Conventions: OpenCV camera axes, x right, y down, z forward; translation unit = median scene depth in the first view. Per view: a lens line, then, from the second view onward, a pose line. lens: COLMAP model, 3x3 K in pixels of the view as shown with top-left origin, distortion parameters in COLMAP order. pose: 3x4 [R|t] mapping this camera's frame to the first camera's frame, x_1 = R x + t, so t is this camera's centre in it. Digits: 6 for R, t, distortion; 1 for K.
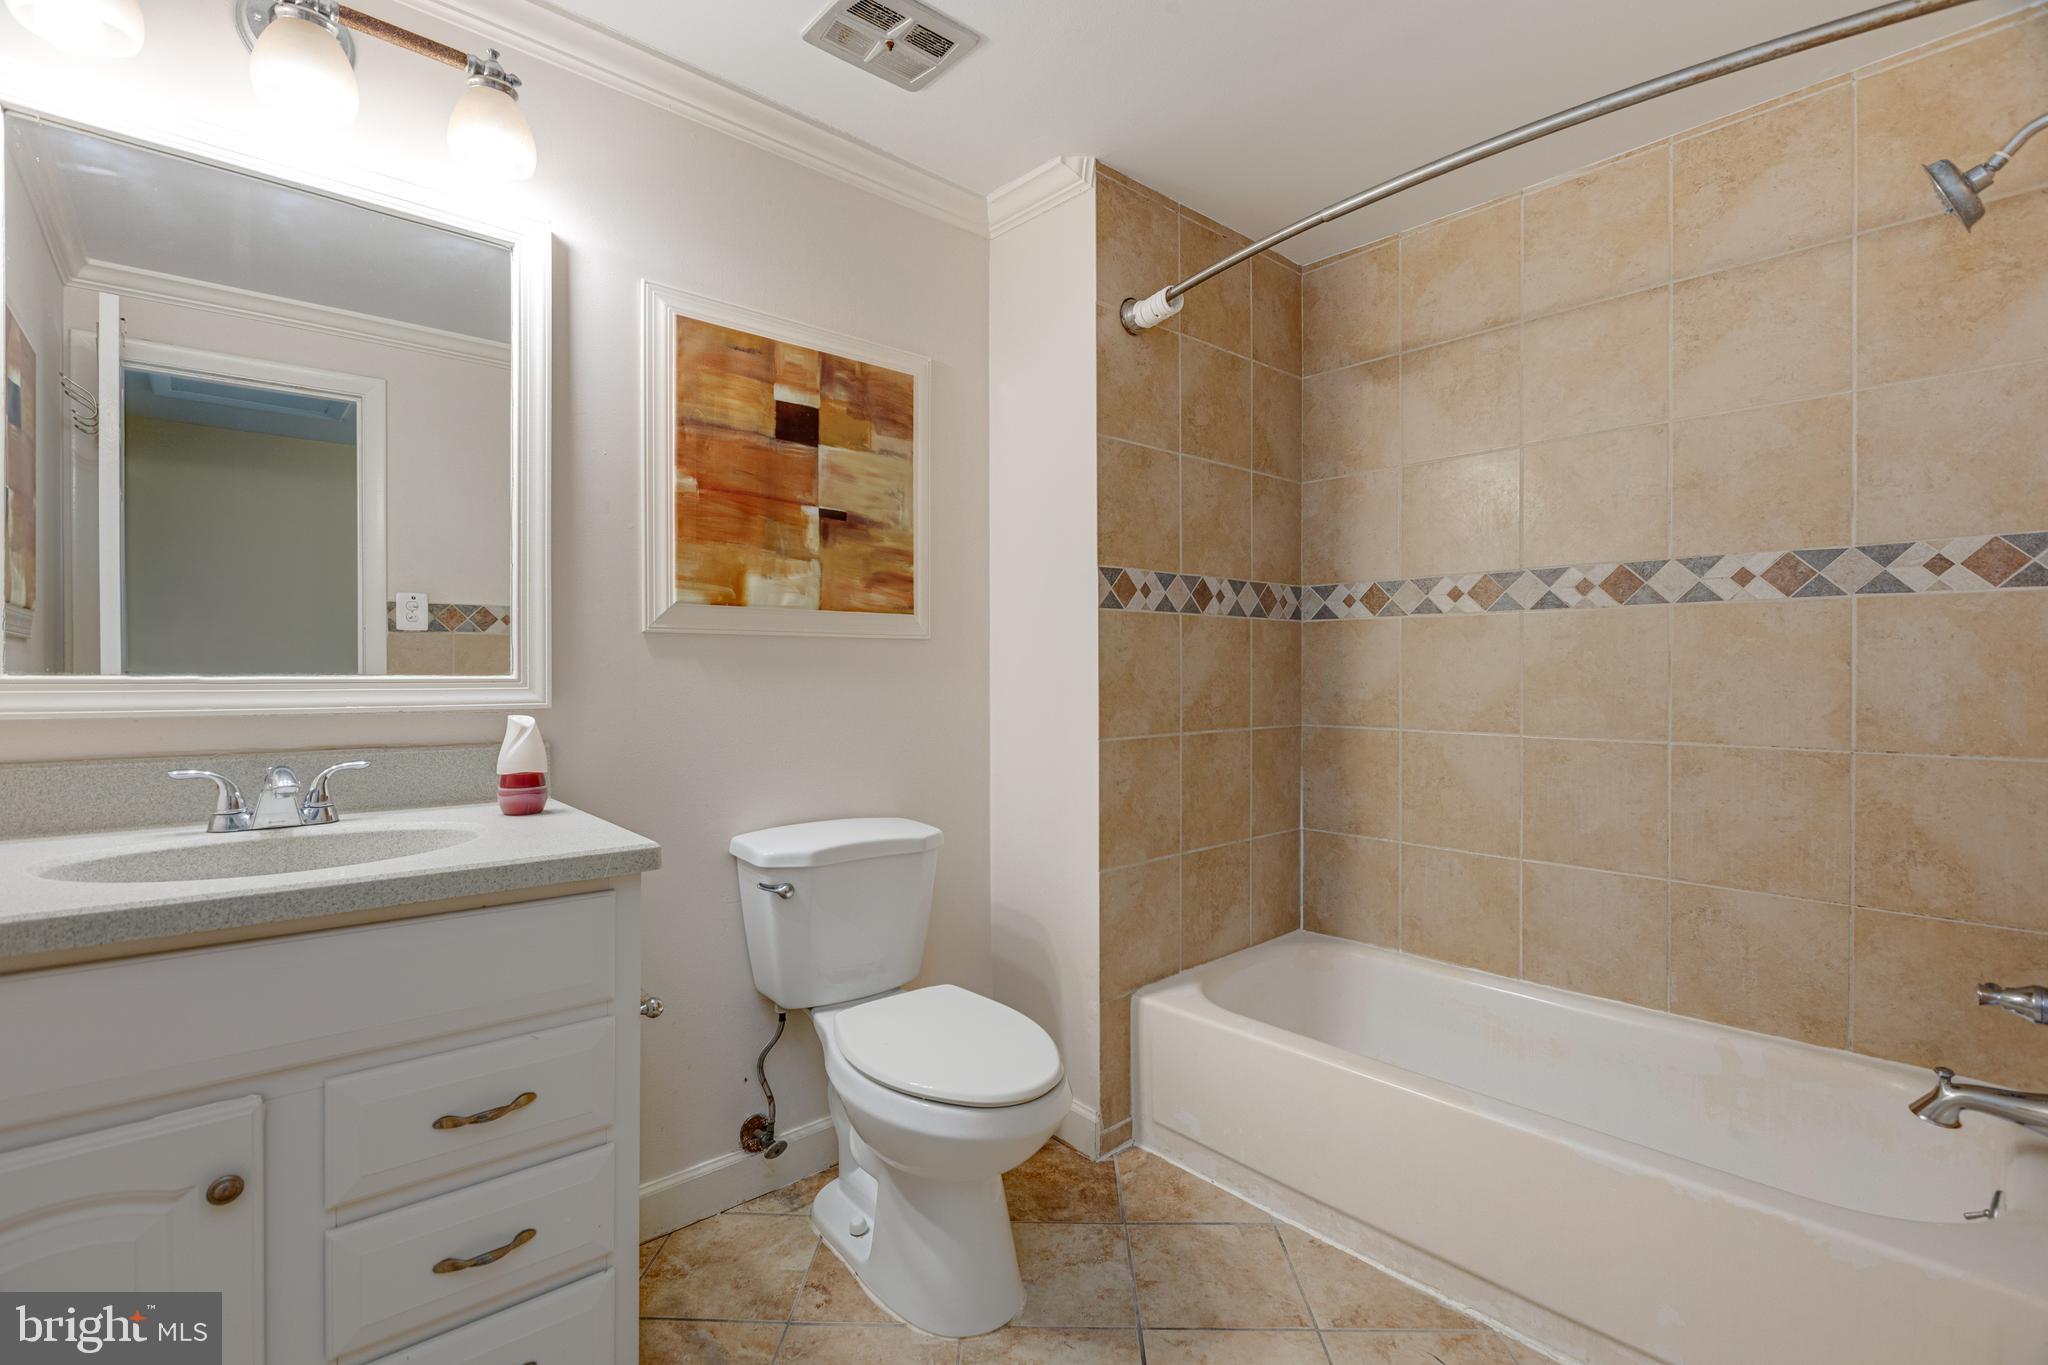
lens RADIAL K [[915.5, 0, 1017.2], [0, 915.5, 677.5], [0, 0, 1]] dist [-0.007184, 0.000824]
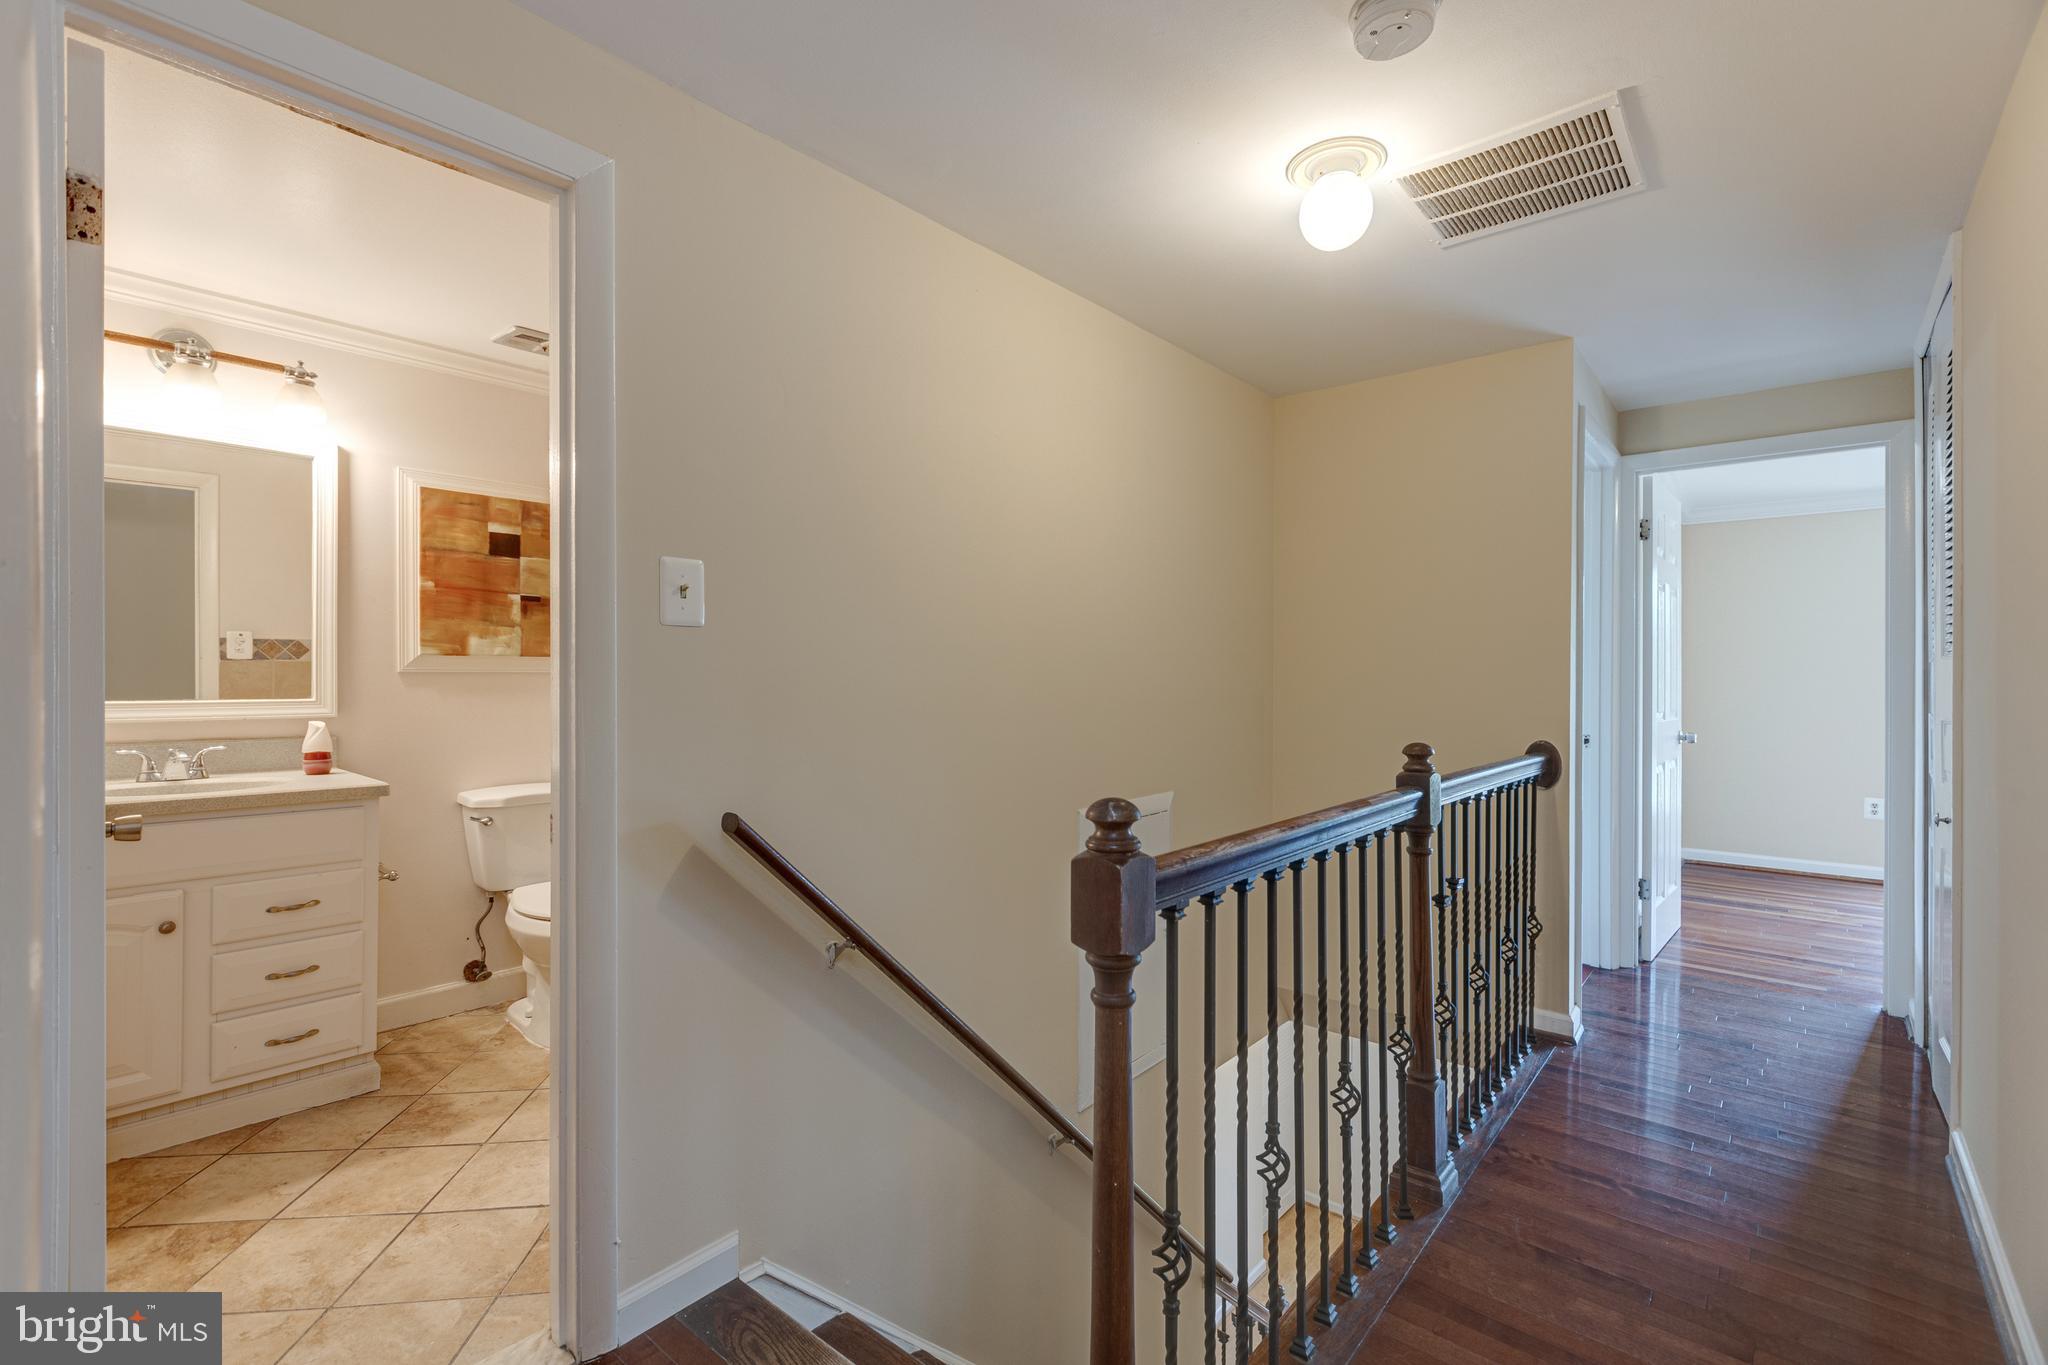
lens RADIAL K [[905.8, 0, 1019.0], [0, 905.8, 680.3], [0, 0, 1]] dist [0.004497, -0.002161]
pose [[0.990421, 0.002455, 0.138059, 0.498196], [-0.002354, 0.999997, -0.000892, -0.035153], [-0.138061, 0.000559, 0.990424, -0.828394]]
